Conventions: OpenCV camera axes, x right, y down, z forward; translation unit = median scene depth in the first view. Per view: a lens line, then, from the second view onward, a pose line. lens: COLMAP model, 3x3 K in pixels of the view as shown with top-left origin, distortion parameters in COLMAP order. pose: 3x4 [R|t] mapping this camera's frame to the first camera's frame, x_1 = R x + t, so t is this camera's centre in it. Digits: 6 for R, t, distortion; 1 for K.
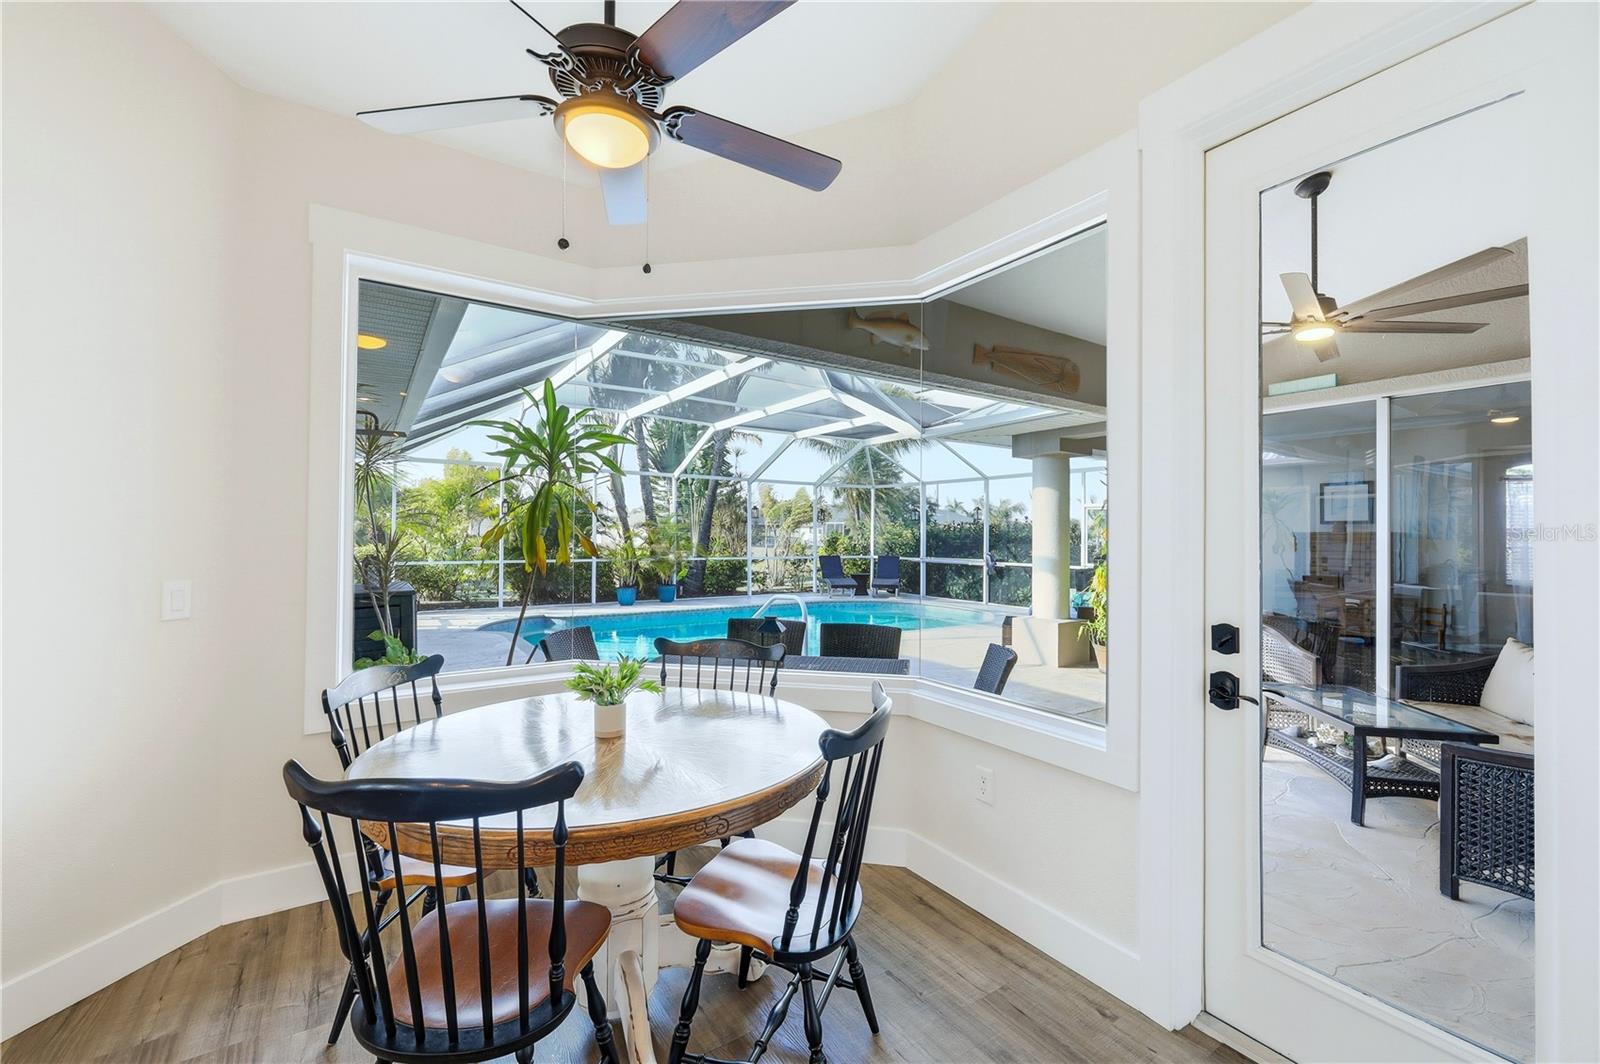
lens RADIAL K [[653.3, 0, 786.0], [0, 653.3, 527.1], [0, 0, 1]] dist [0.002939, -0.001547]
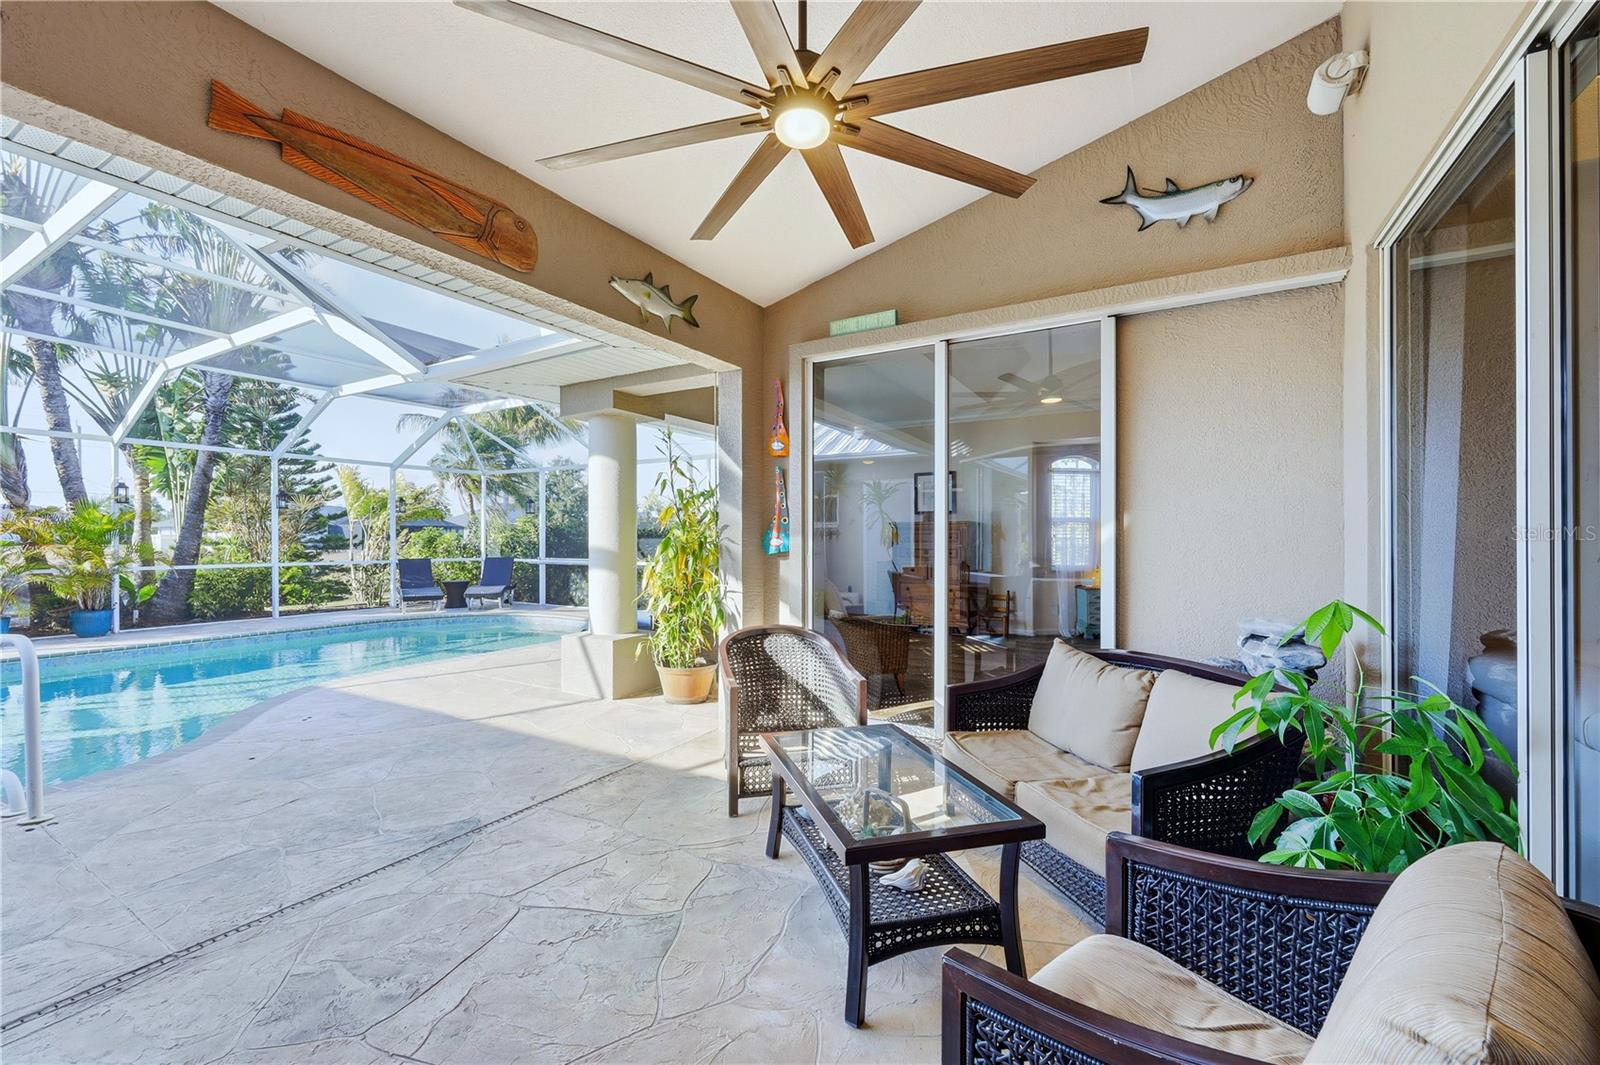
lens RADIAL K [[653.3, 0, 785.2], [0, 653.3, 536.2], [0, 0, 1]] dist [0.002939, -0.001547]
pose [[0.901350, -0.008470, 0.433008, 0.240156], [0.003913, 0.999927, 0.011416, 0.018665], [-0.433073, -0.008595, 0.901318, 0.219657]]
